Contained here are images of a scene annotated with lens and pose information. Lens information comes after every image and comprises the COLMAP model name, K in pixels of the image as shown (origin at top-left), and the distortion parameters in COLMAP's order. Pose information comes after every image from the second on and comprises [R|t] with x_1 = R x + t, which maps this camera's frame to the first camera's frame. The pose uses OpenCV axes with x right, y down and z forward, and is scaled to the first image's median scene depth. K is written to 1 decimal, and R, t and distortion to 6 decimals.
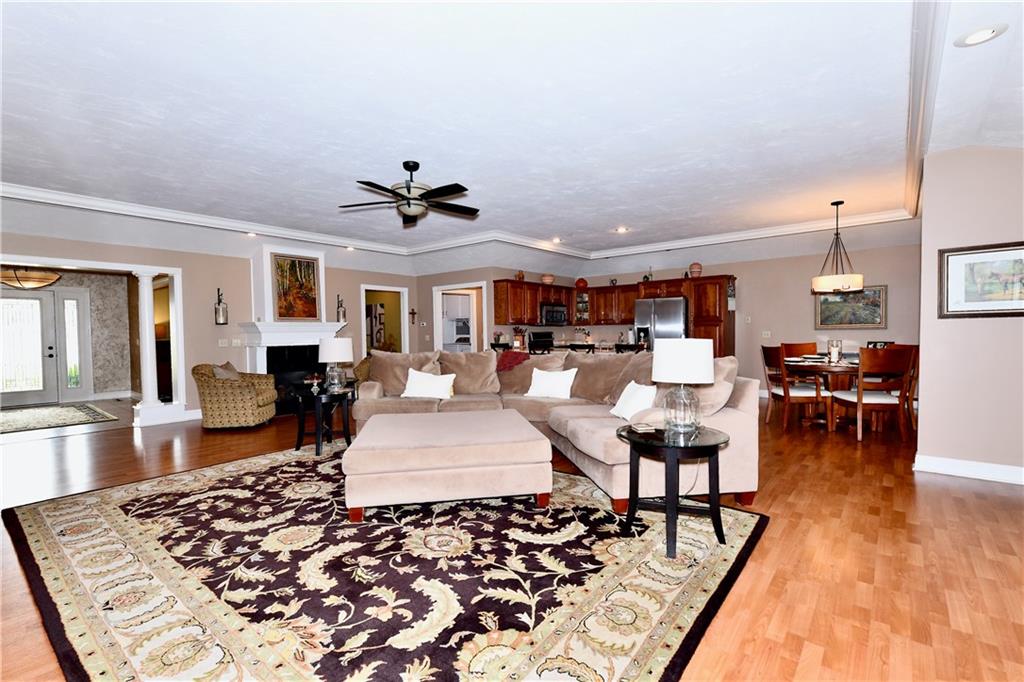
lens RADIAL K [[464.5, 0, 511.3], [0, 464.5, 338.0], [0, 0, 1]] dist [-0.001343, 0.000815]
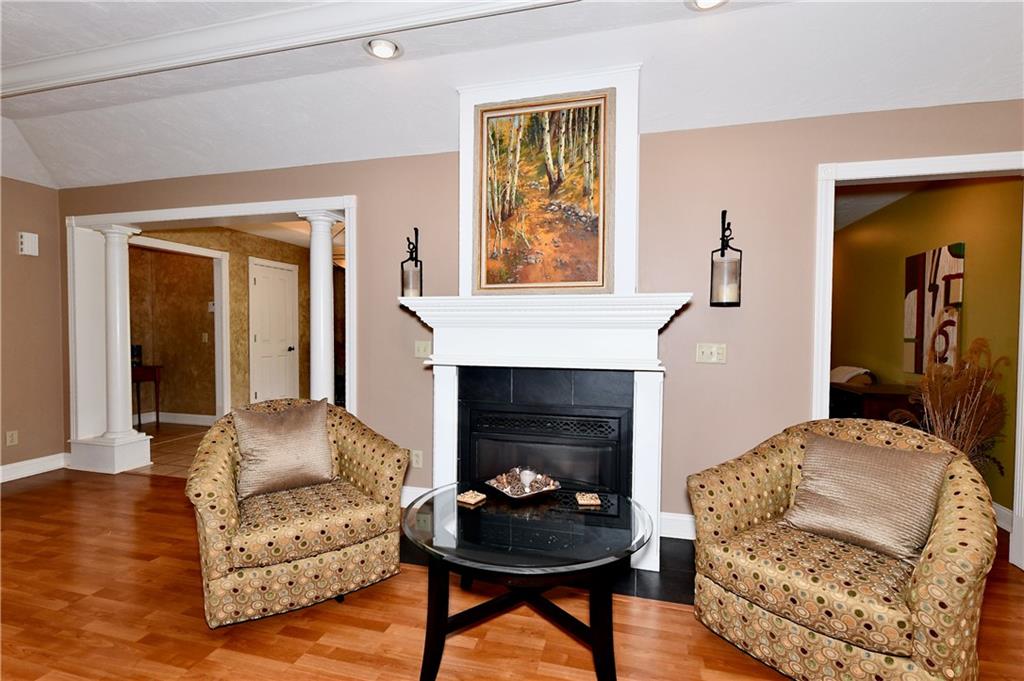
lens RADIAL K [[464.5, 0, 510.3], [0, 464.5, 342.0], [0, 0, 1]] dist [-0.001343, 0.000815]
pose [[0.421647, 0.036582, -0.906022, -0.164162], [-0.024695, 0.999279, 0.028855, -0.010627], [0.906424, 0.010208, 0.422246, 0.836335]]
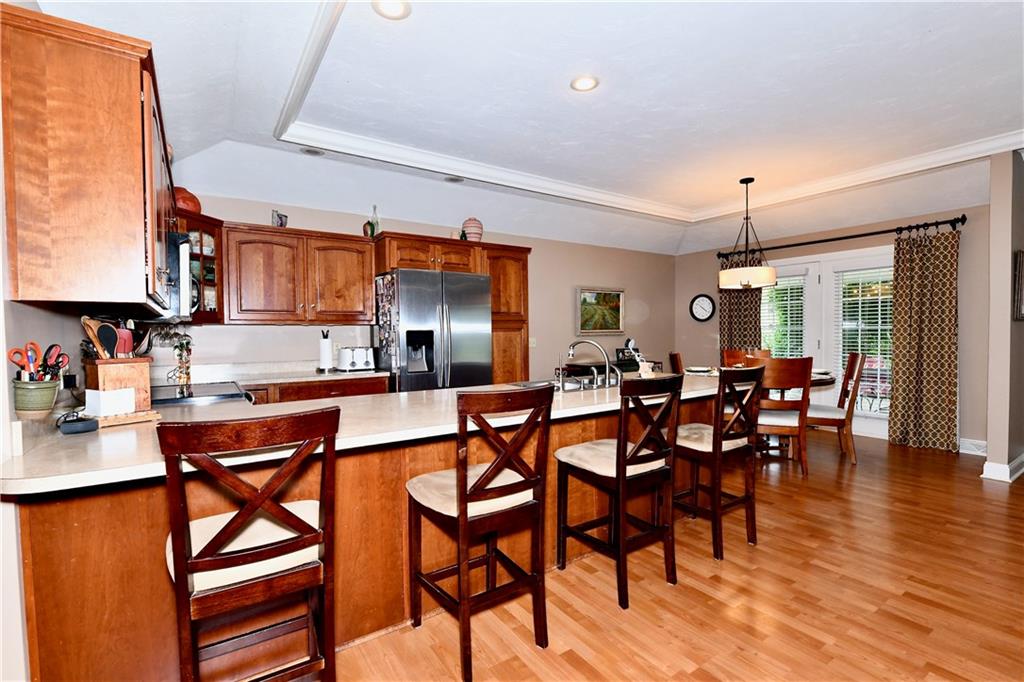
lens RADIAL K [[464.5, 0, 507.1], [0, 464.5, 343.1], [0, 0, 1]] dist [-0.001343, 0.000815]
pose [[0.279918, -0.013466, 0.959930, -0.399525], [0.021064, 0.999747, 0.007882, -0.036500], [-0.959793, 0.018013, 0.280131, 2.285173]]
